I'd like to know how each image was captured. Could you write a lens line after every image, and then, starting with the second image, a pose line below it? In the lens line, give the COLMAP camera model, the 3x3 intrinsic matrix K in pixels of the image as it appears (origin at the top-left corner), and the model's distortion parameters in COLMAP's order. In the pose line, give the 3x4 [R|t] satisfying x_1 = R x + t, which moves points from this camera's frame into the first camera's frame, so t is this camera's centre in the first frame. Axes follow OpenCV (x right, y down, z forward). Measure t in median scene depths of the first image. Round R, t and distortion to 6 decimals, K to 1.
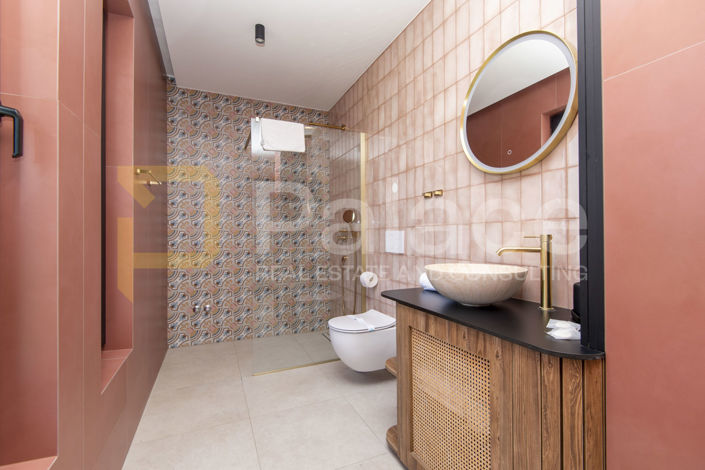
lens RADIAL K [[322.2, 0, 353.1], [0, 322.2, 236.3], [0, 0, 1]] dist [-0.009713, -0.003765]
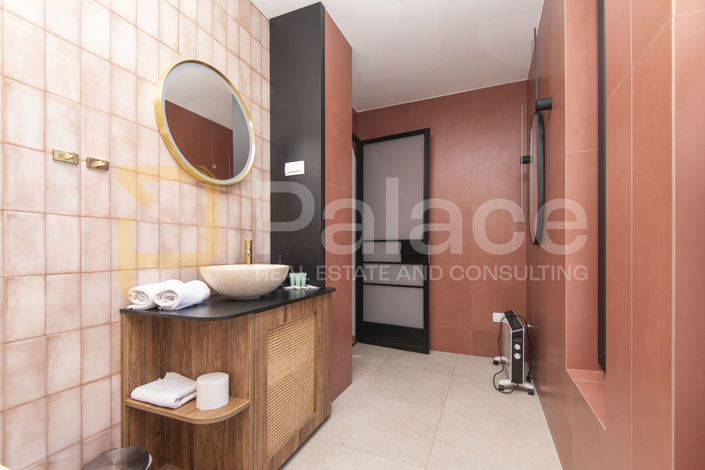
lens RADIAL K [[322.2, 0, 354.7], [0, 322.2, 249.9], [0, 0, 1]] dist [-0.009713, -0.003765]
pose [[-0.695825, 0.006969, 0.718178, -0.604671], [0.001852, 0.999967, -0.007909, 0.039459], [-0.718209, -0.004173, -0.695815, 1.283209]]
